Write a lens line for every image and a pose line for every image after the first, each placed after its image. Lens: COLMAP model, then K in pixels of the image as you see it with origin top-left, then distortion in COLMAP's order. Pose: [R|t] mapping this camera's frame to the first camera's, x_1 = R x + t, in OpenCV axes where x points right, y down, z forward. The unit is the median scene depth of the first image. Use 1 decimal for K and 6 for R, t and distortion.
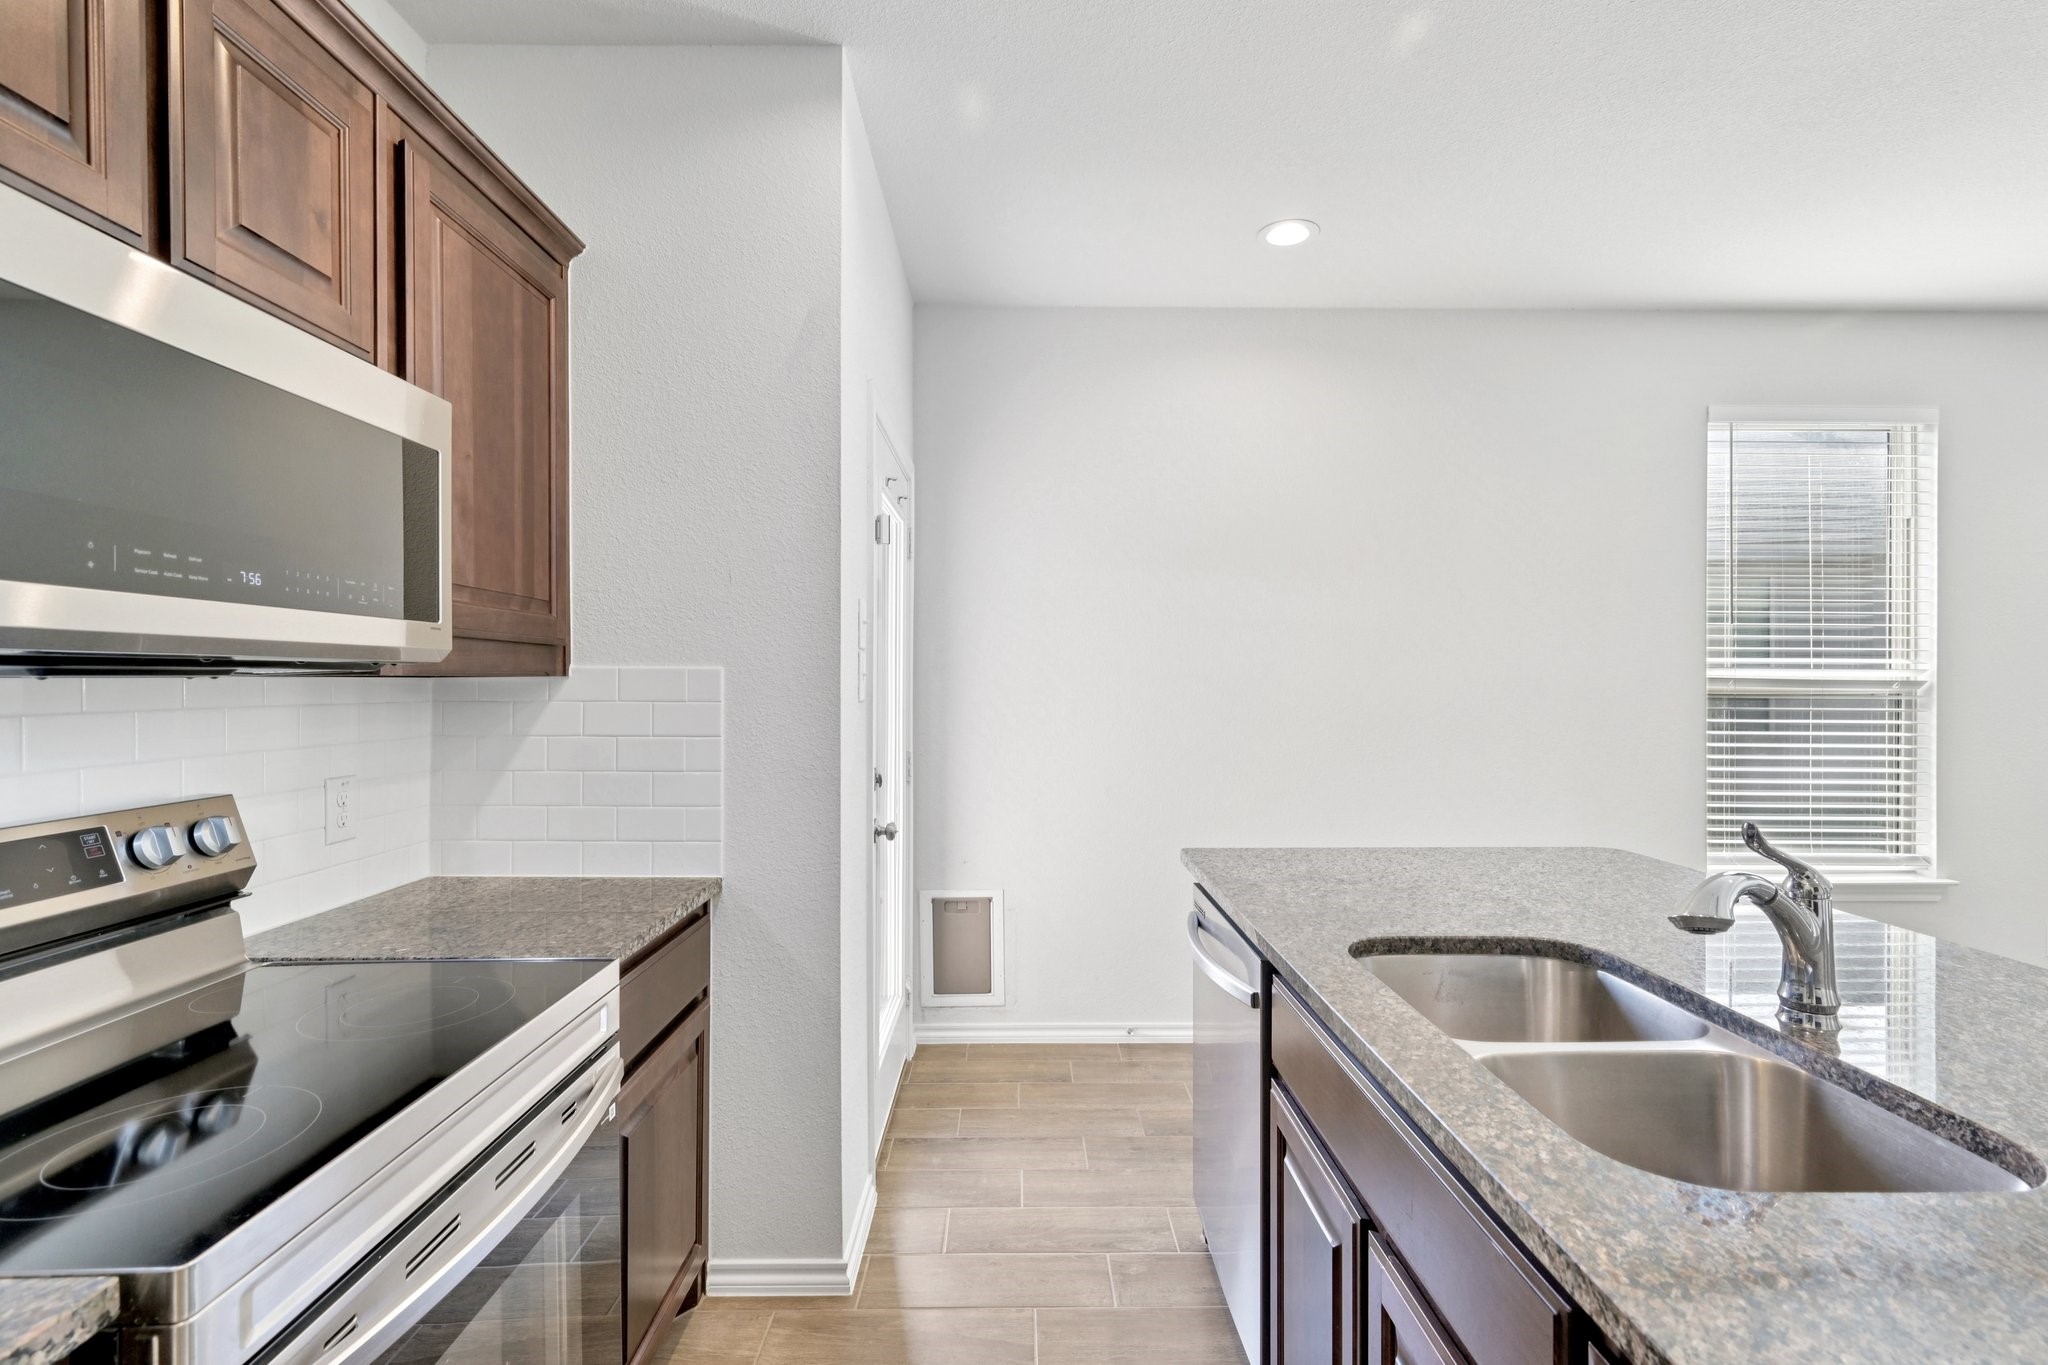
lens RADIAL K [[938.1, 0, 1010.0], [0, 938.1, 680.7], [0, 0, 1]] dist [0.004671, 0.000237]
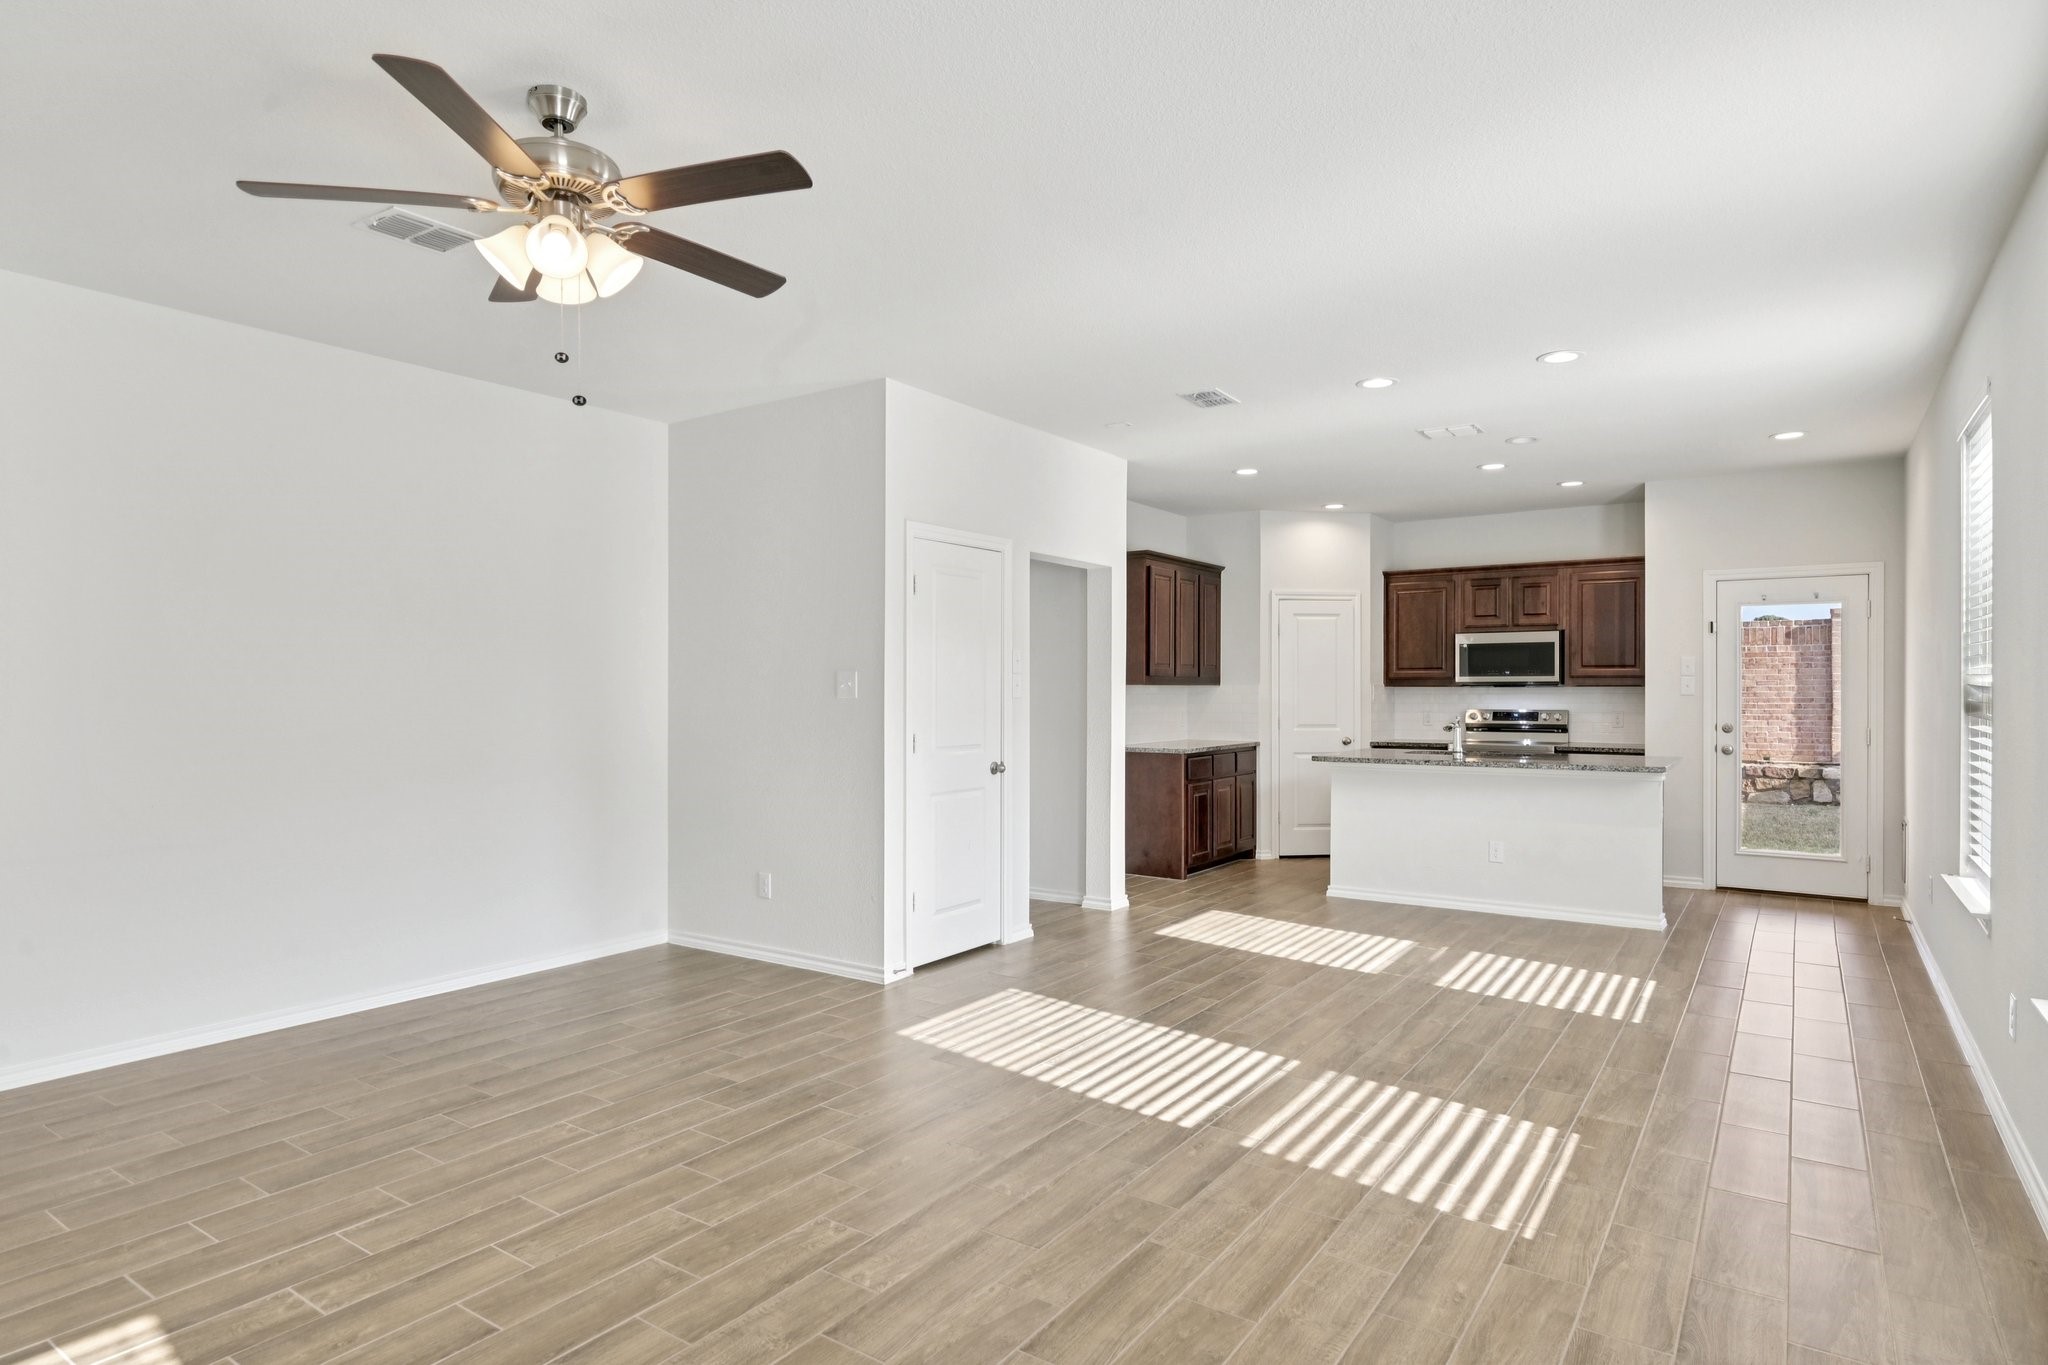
lens RADIAL K [[1109.9, 0, 1030.8], [0, 1109.9, 690.1], [0, 0, 1]] dist [-0.003200, 0.002367]
pose [[-0.585037, 0.002070, -0.811004, 4.213054], [0.000836, 0.999998, 0.001949, -0.000038], [0.811006, 0.000463, -0.585038, 1.585386]]
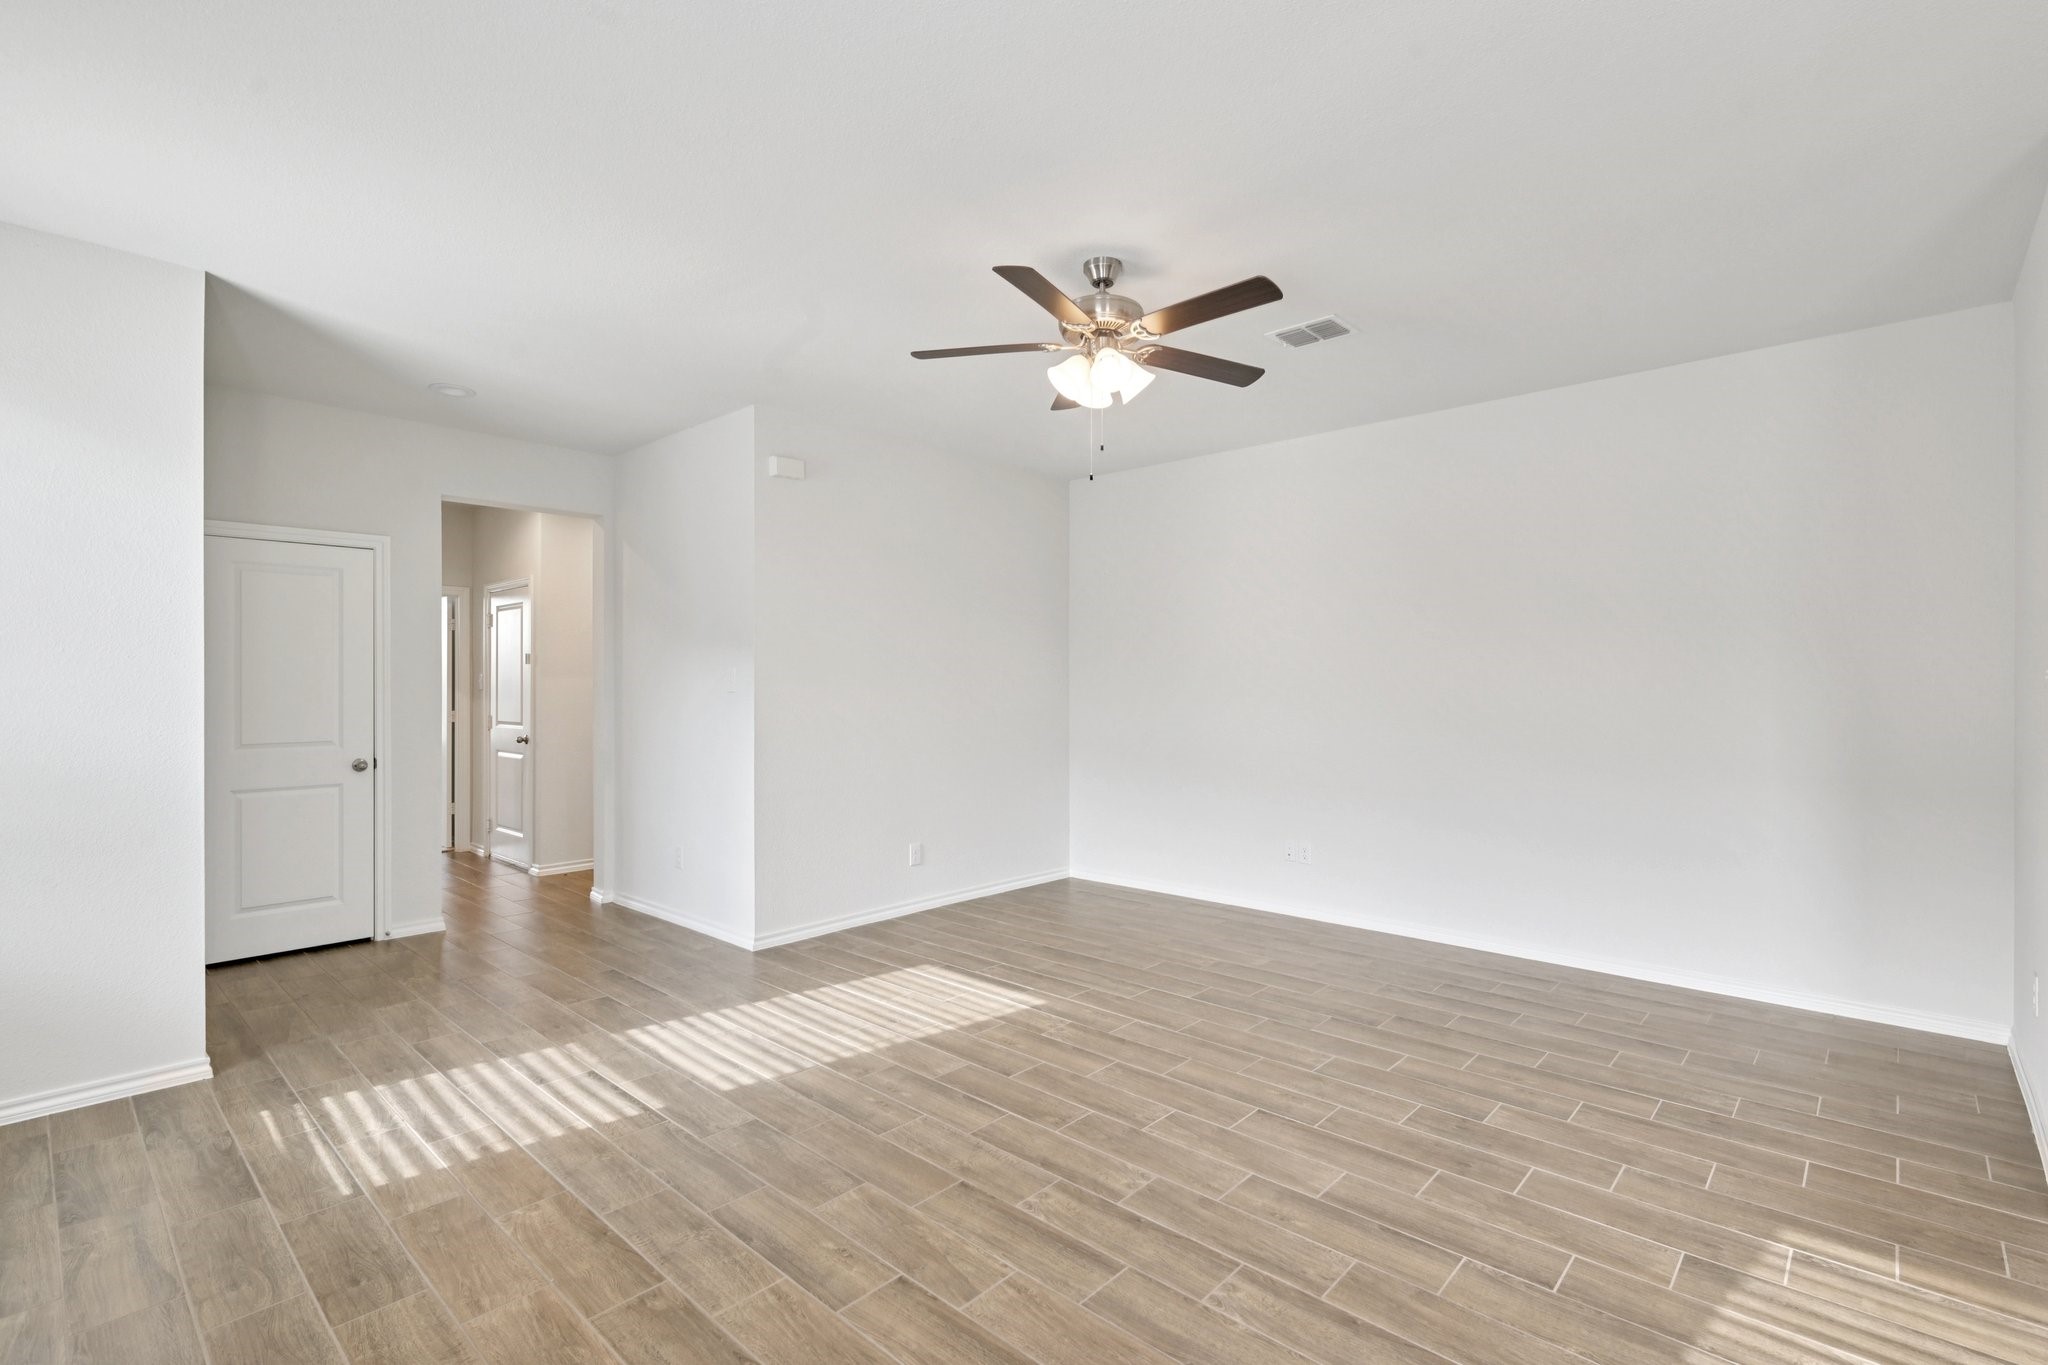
lens RADIAL K [[938.1, 0, 1027.5], [0, 938.1, 675.7], [0, 0, 1]] dist [0.004671, 0.000237]
pose [[-0.722444, 0.007574, 0.691388, 2.461886], [0.000920, 0.999950, -0.009993, 0.009039], [-0.691429, -0.006584, -0.722415, 1.585781]]
